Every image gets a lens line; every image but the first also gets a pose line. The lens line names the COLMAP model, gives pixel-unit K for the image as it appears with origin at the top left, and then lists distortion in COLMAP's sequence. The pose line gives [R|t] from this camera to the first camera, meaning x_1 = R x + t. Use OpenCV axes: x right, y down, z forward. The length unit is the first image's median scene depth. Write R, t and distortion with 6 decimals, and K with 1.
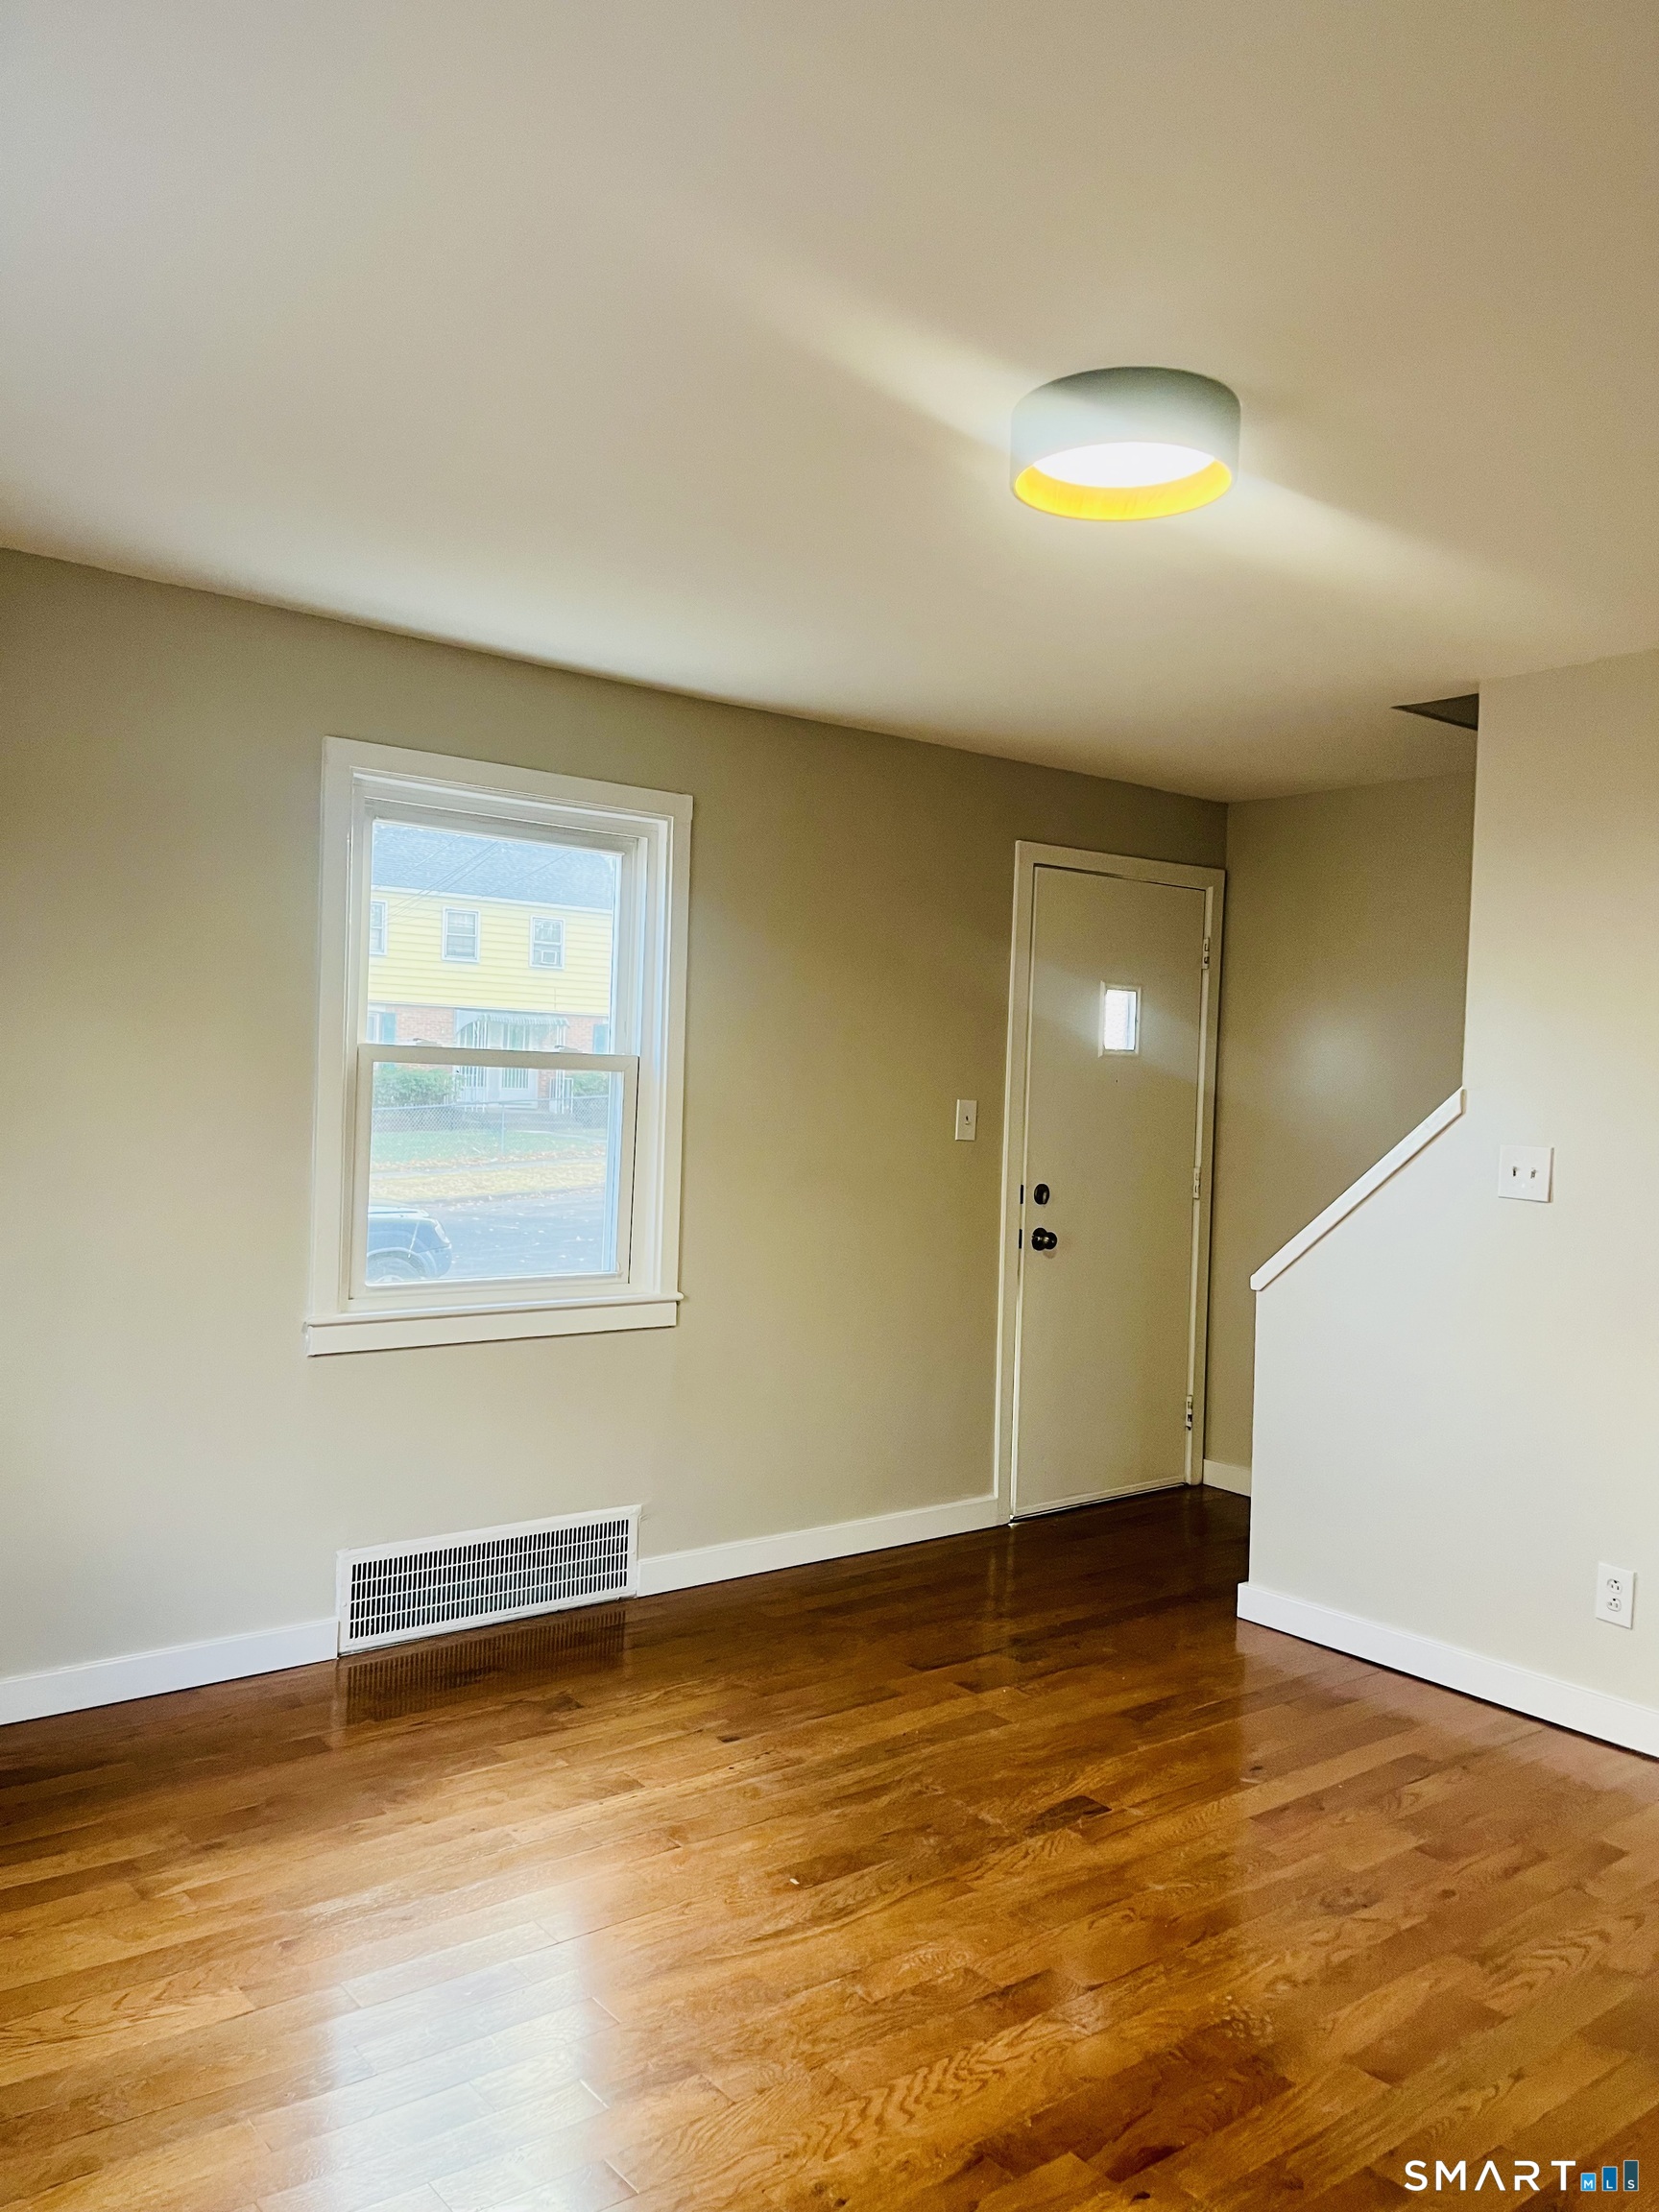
lens RADIAL K [[1686.3, 0, 829.3], [0, 1686.3, 1107.0], [0, 0, 1]] dist [0.002161, -0.015831]
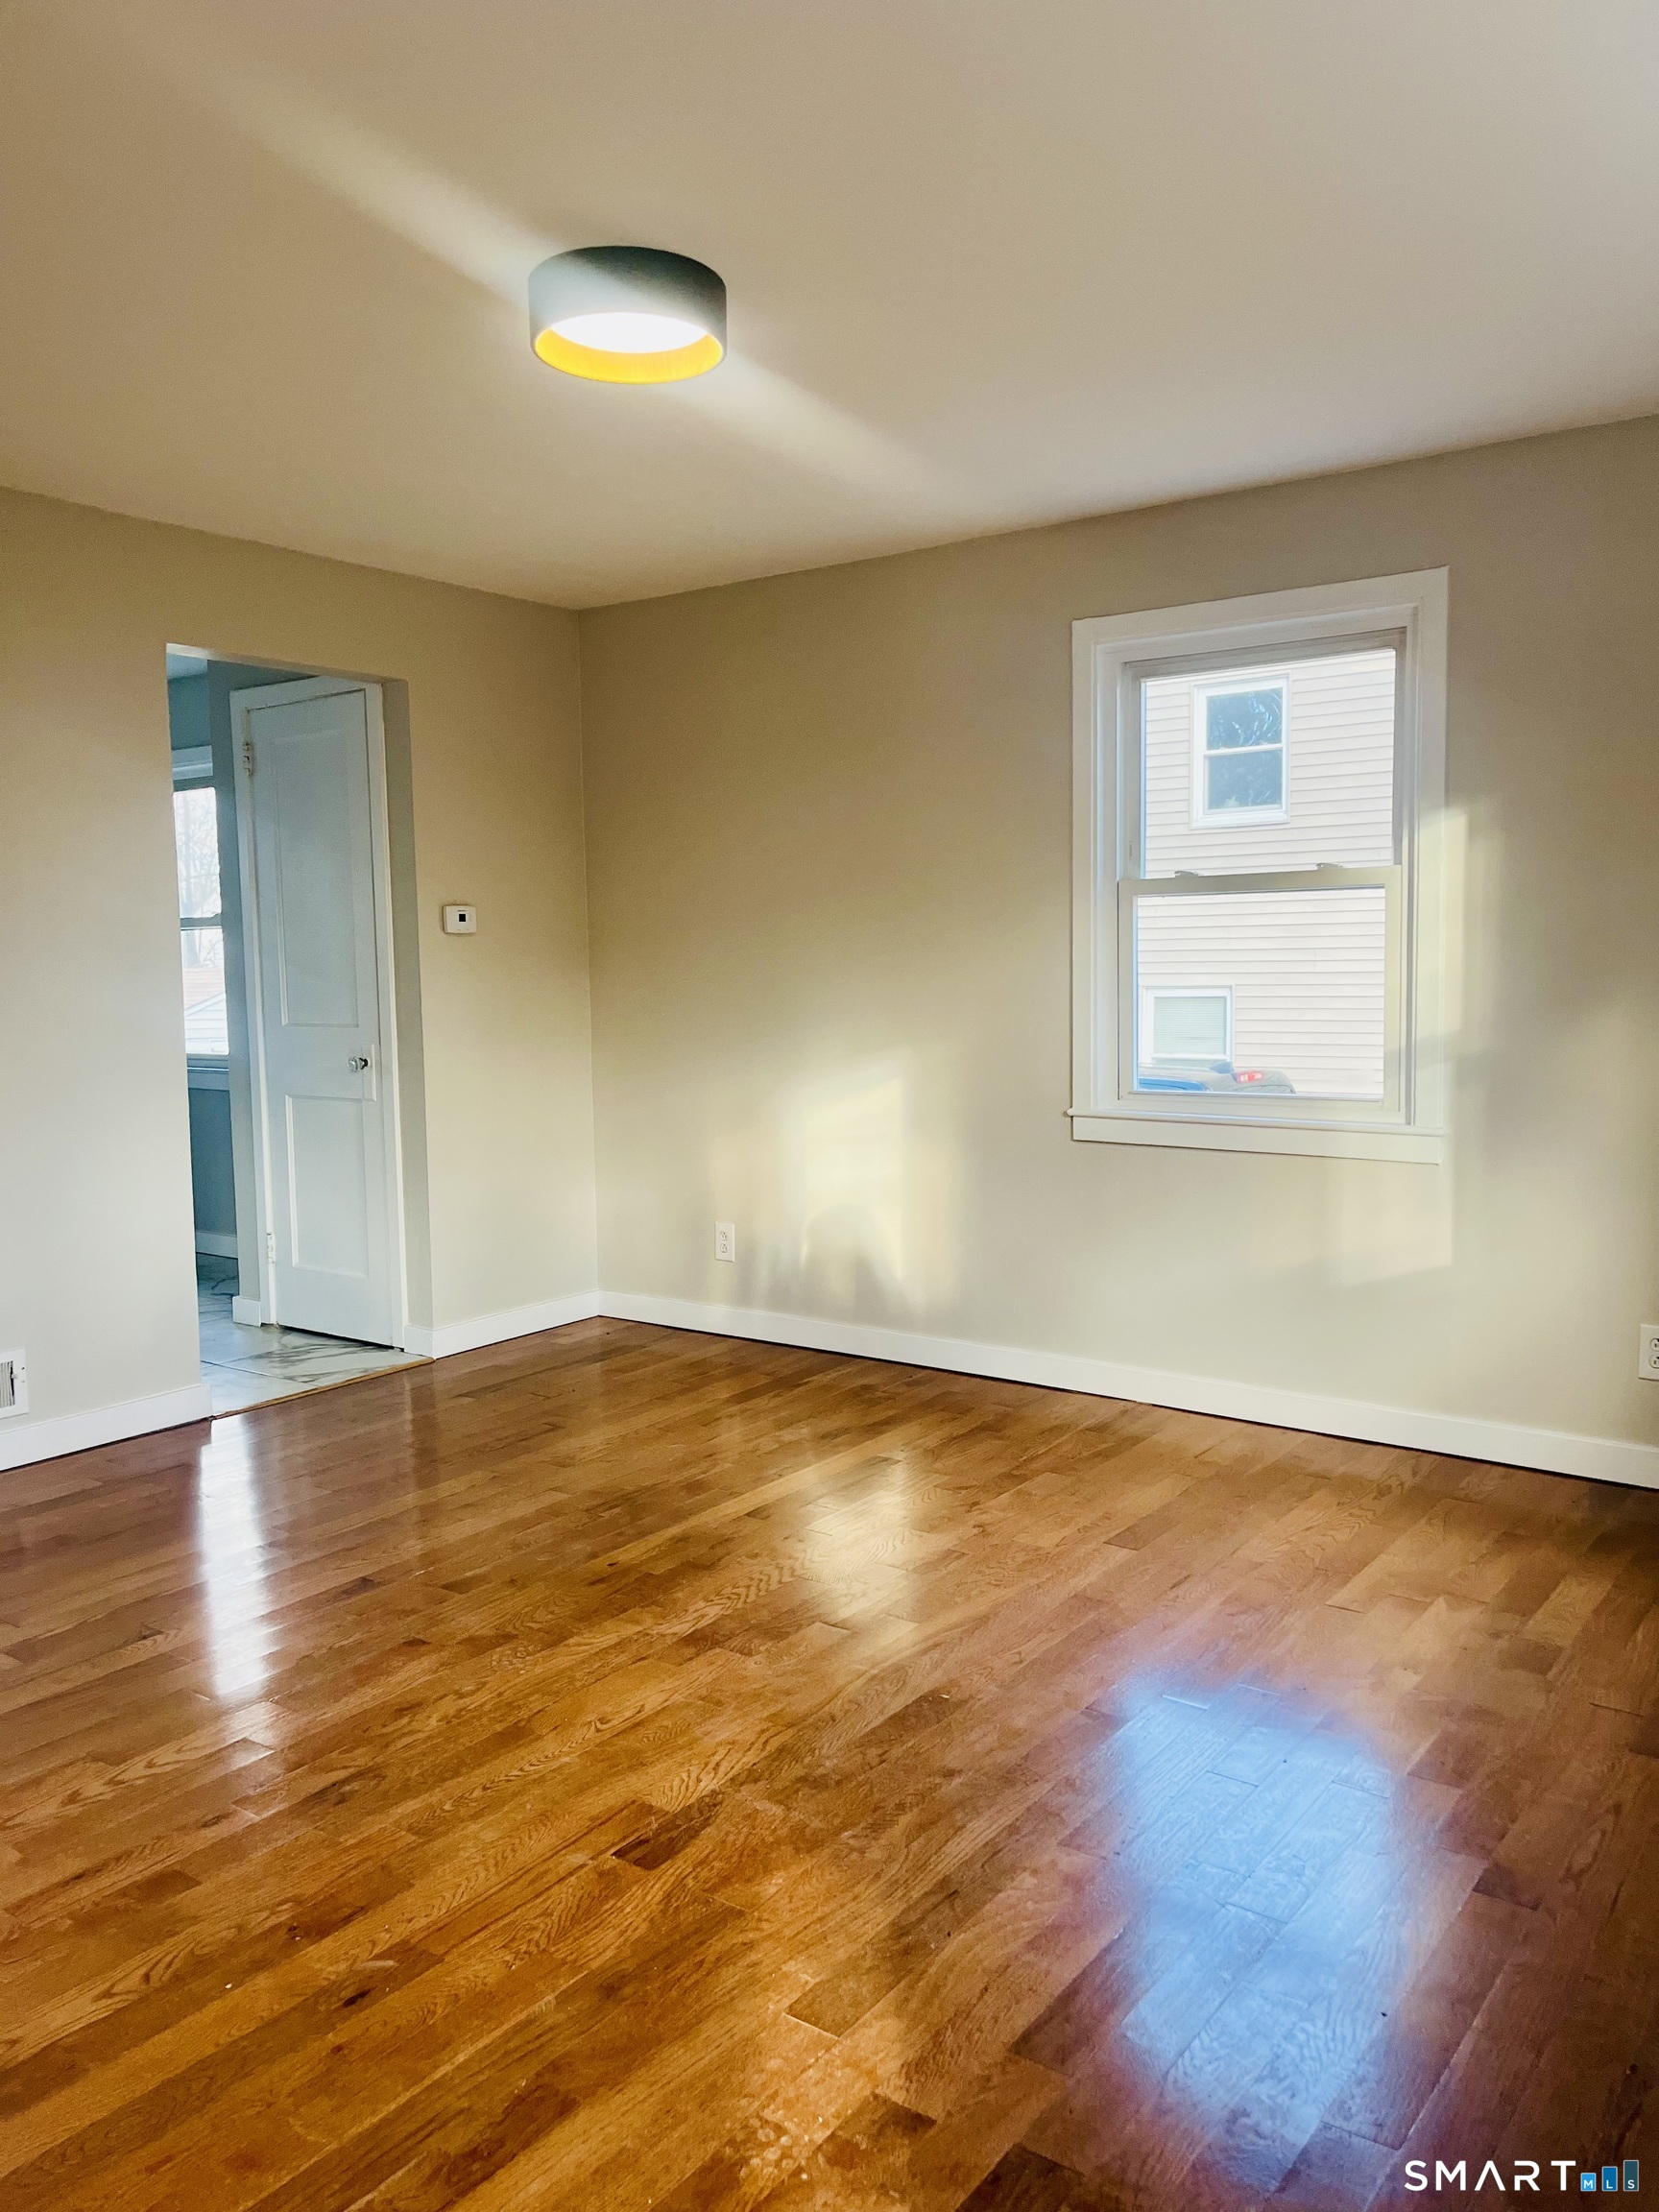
lens RADIAL K [[1686.3, 0, 829.7], [0, 1686.3, 1106.1], [0, 0, 1]] dist [0.002161, -0.015831]
pose [[-0.966650, 0.001226, -0.256097, 0.274436], [-0.023691, 0.995273, 0.094185, 0.028642], [0.255002, 0.097111, -0.962052, 1.771759]]
